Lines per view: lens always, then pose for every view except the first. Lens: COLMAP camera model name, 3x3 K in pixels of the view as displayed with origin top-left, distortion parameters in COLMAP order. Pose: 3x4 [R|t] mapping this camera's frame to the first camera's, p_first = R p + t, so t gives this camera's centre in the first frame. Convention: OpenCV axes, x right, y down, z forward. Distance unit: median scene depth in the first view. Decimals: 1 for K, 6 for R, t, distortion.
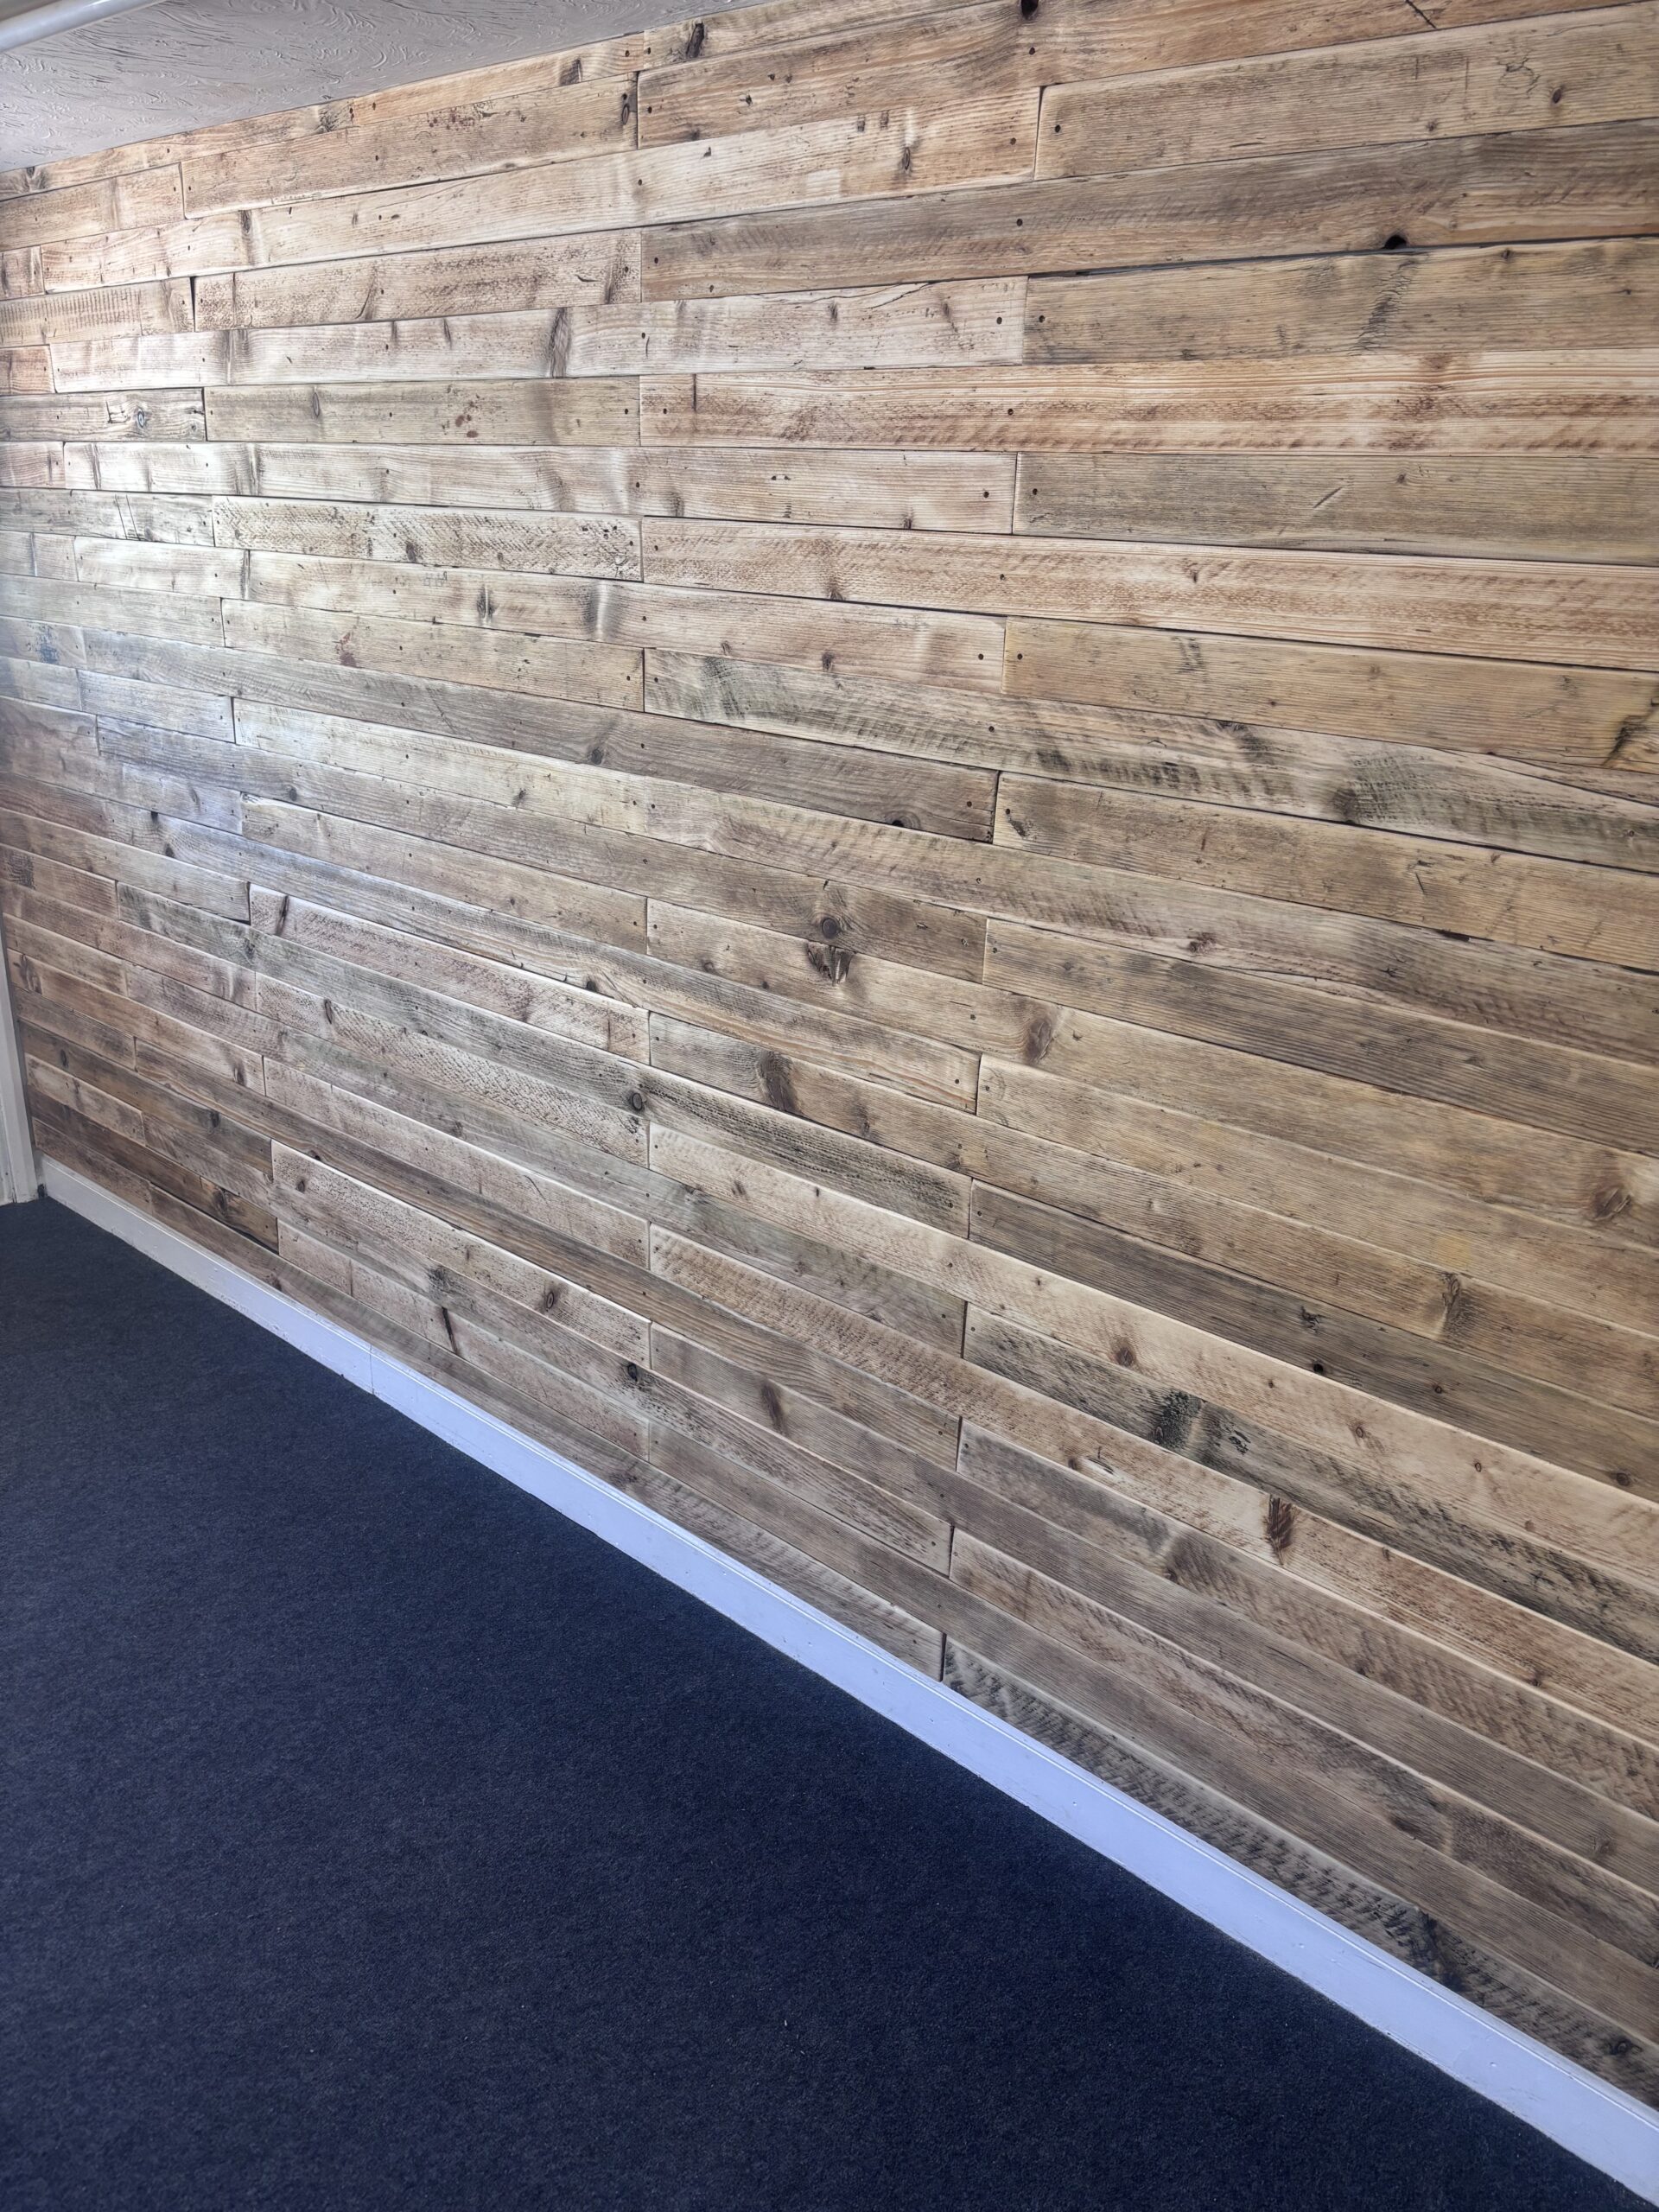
lens RADIAL K [[1663.5, 0, 836.7], [0, 1663.5, 1108.4], [0, 0, 1]] dist [0.037579, -0.046973]
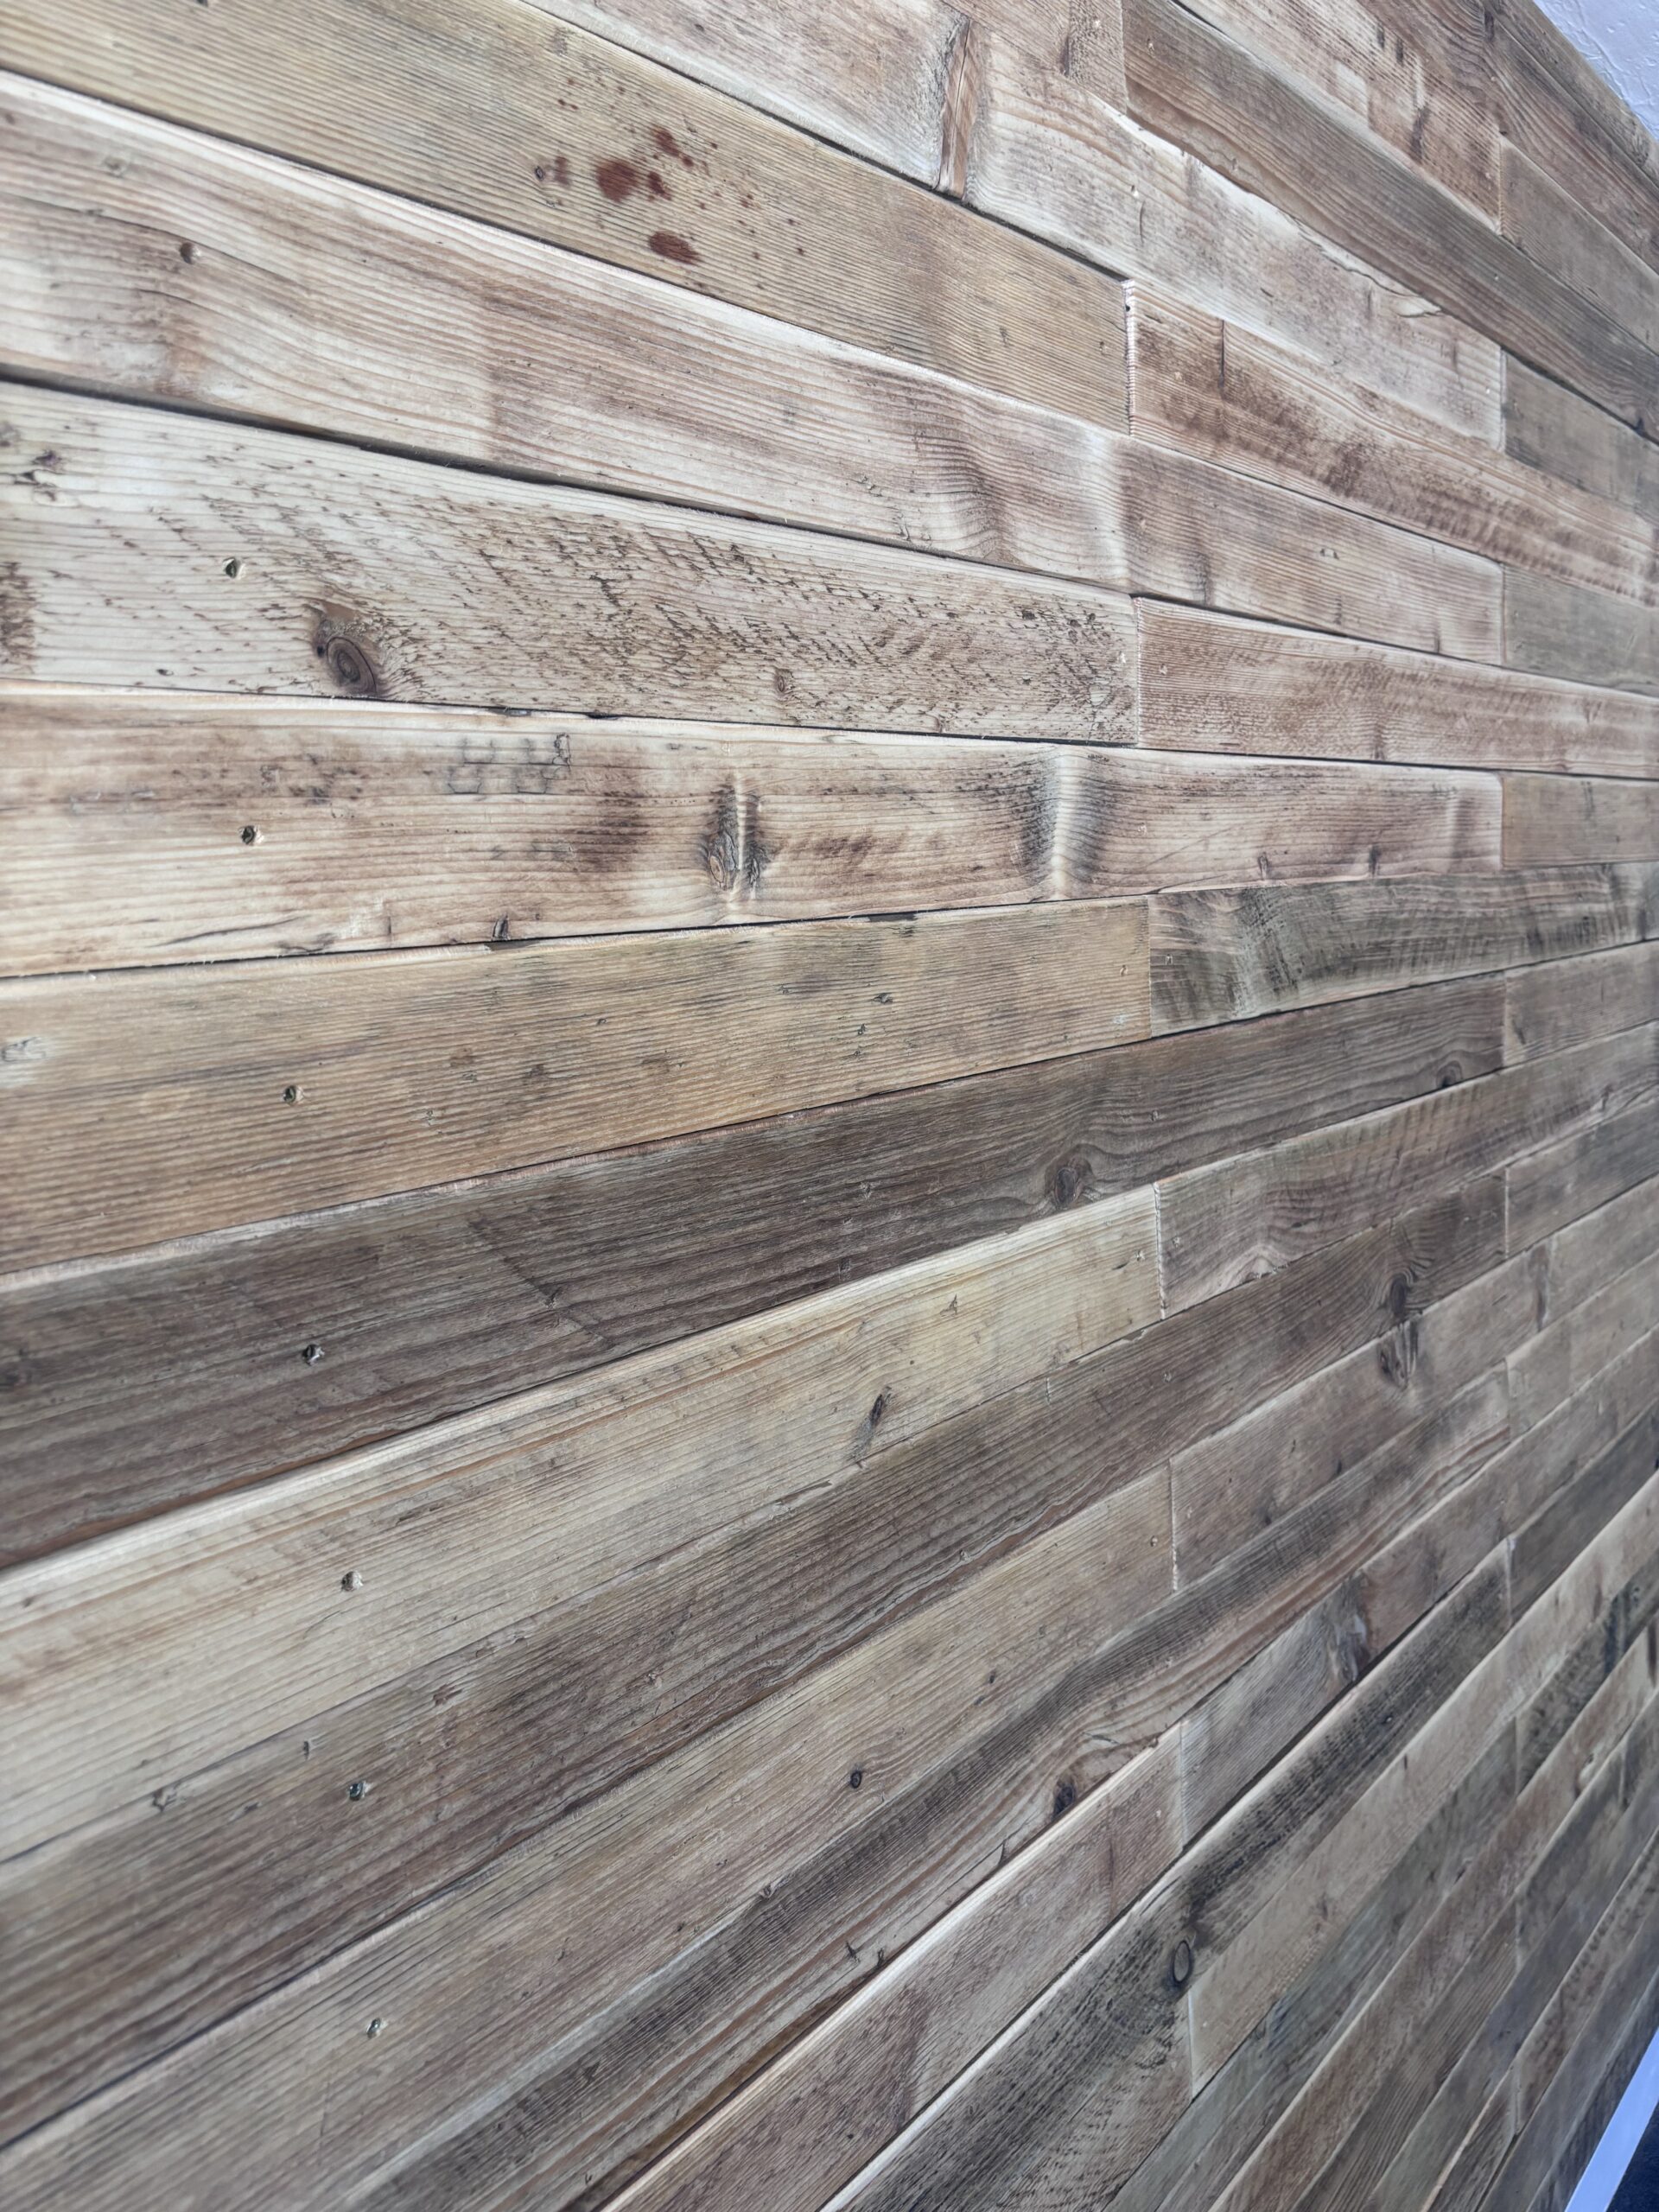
lens RADIAL K [[1663.5, 0, 836.7], [0, 1663.5, 1108.4], [0, 0, 1]] dist [0.037579, -0.046973]
pose [[-0.033480, -0.157871, 0.986892, -0.679079], [0.393727, 0.905510, 0.158210, -0.405500], [-0.918618, 0.393862, 0.031842, 1.348539]]
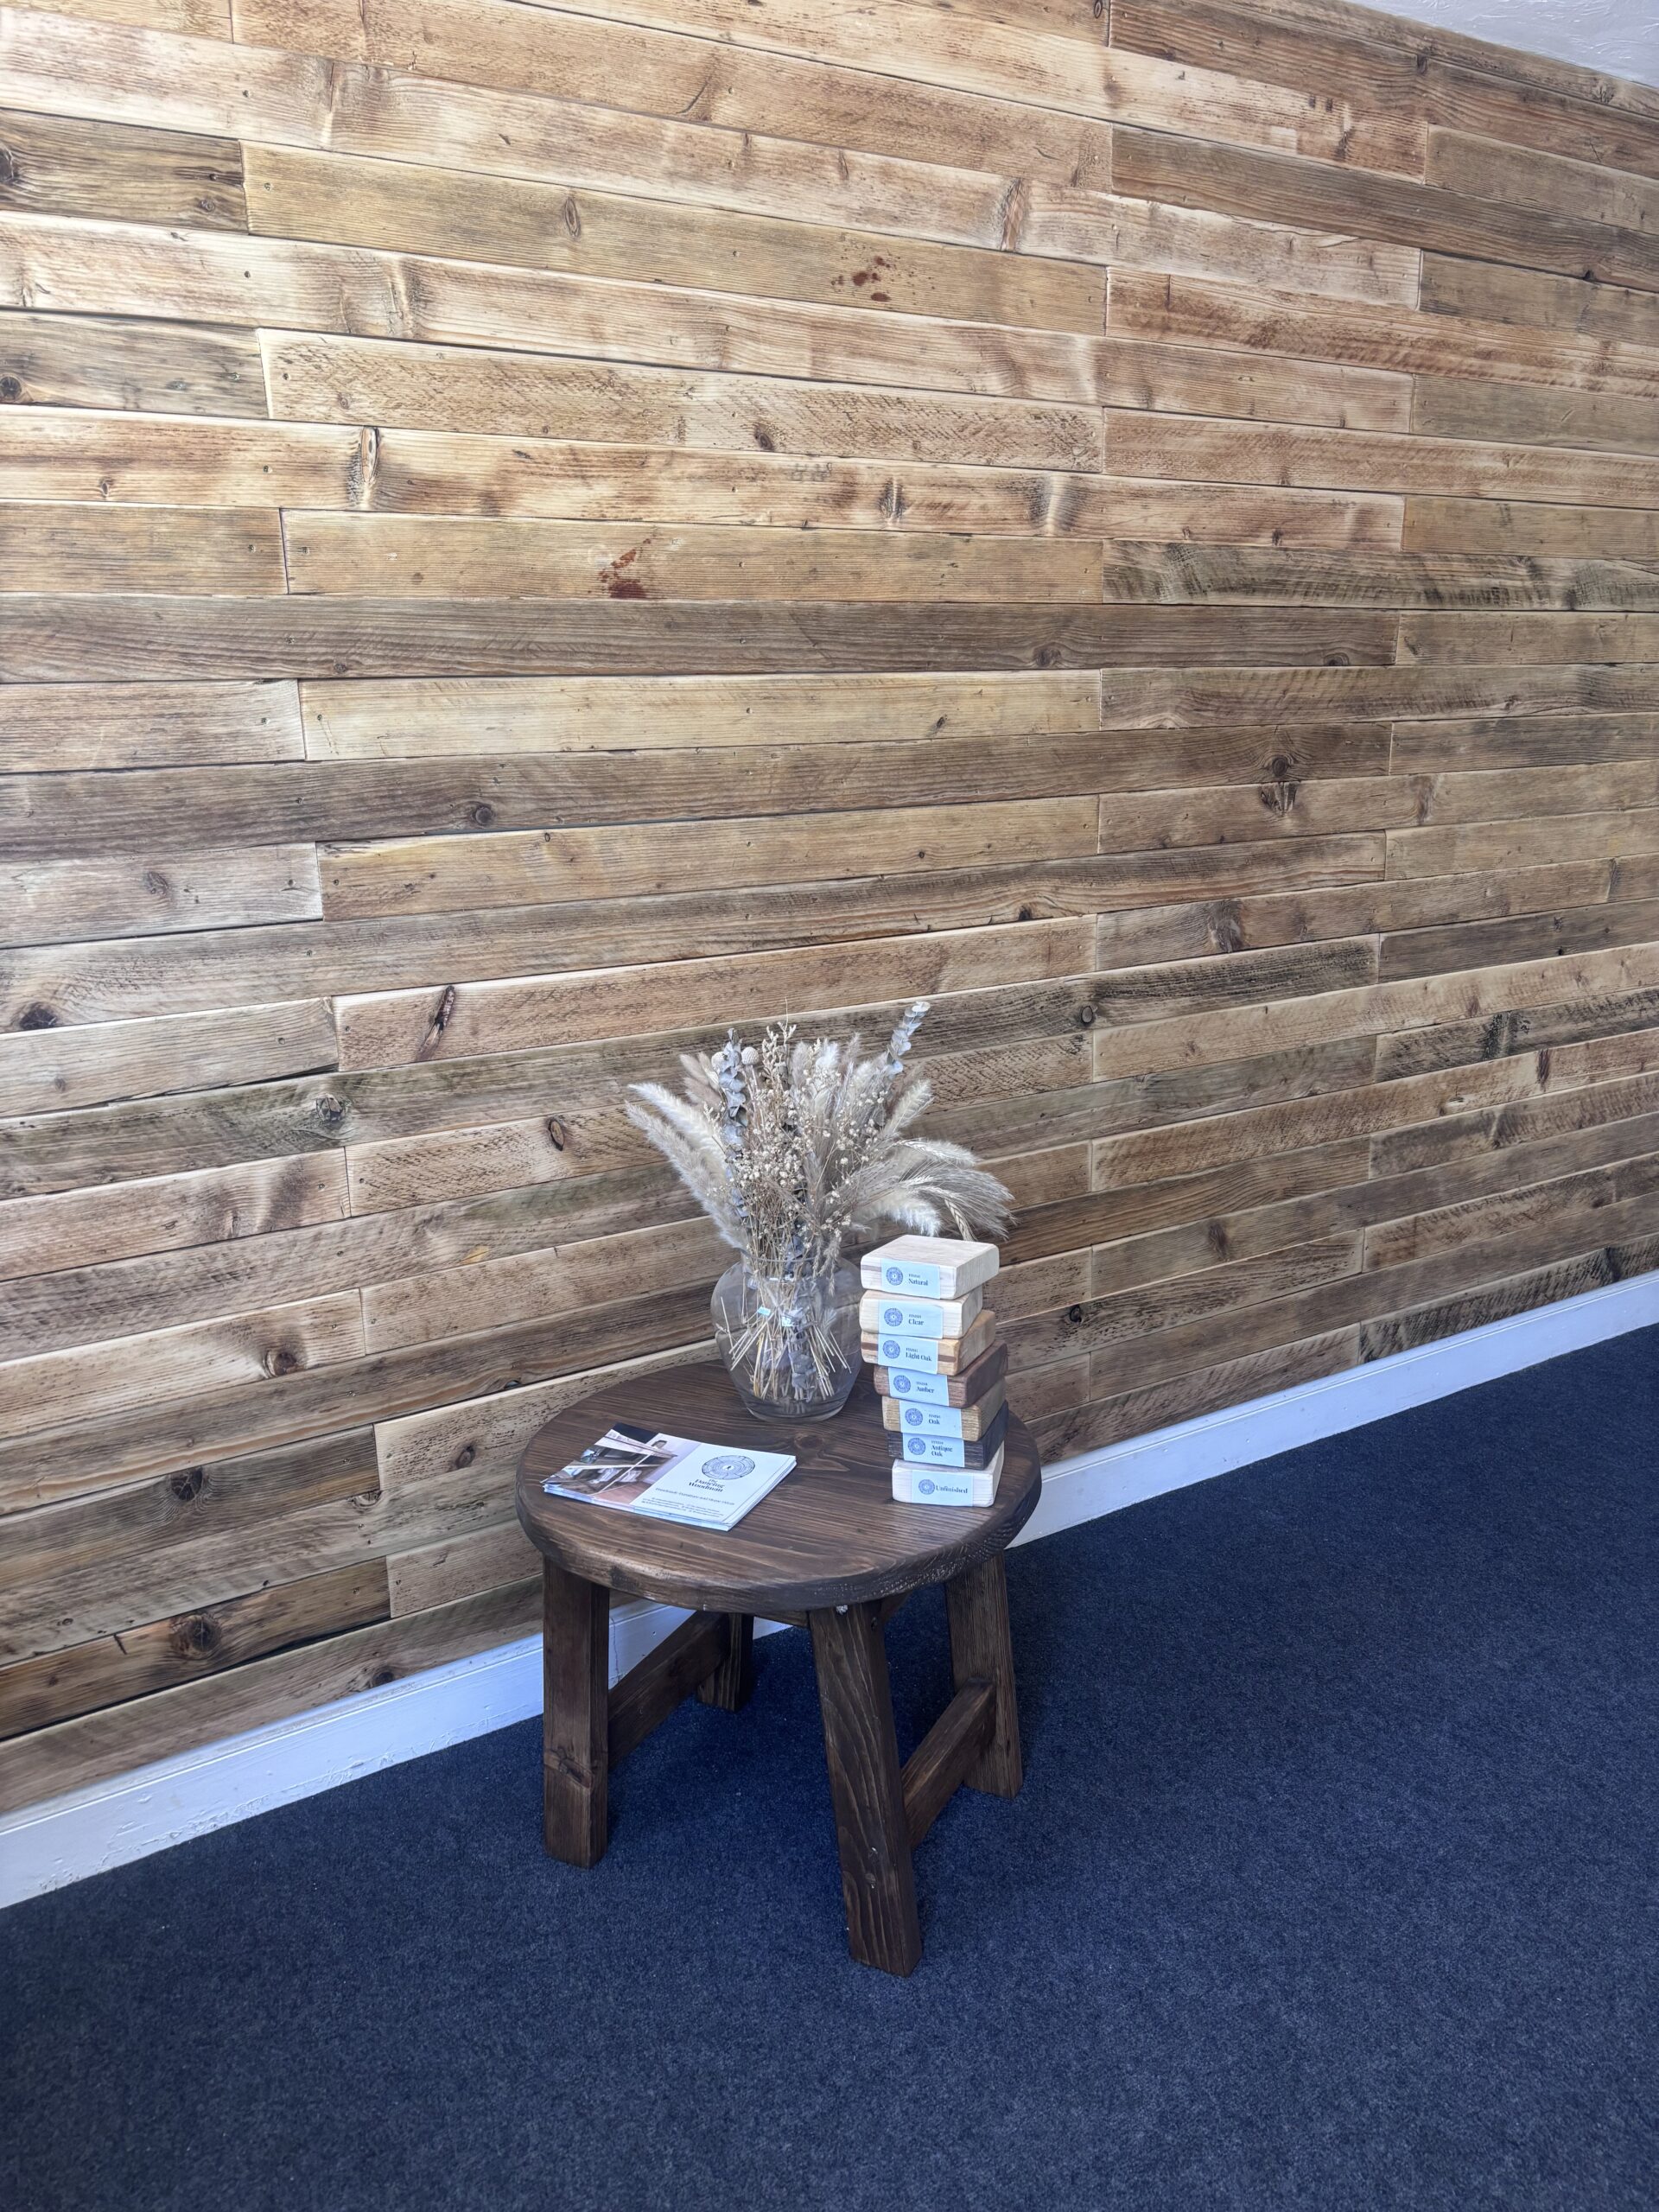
lens RADIAL K [[1657.0, 0, 853.6], [0, 1657.0, 1117.2], [0, 0, 1]] dist [0.049306, -0.059969]
pose [[0.270755, -0.276220, 0.922168, -1.472283], [0.355638, 0.918881, 0.170818, -0.225414], [-0.894547, 0.281708, 0.347026, 1.102151]]
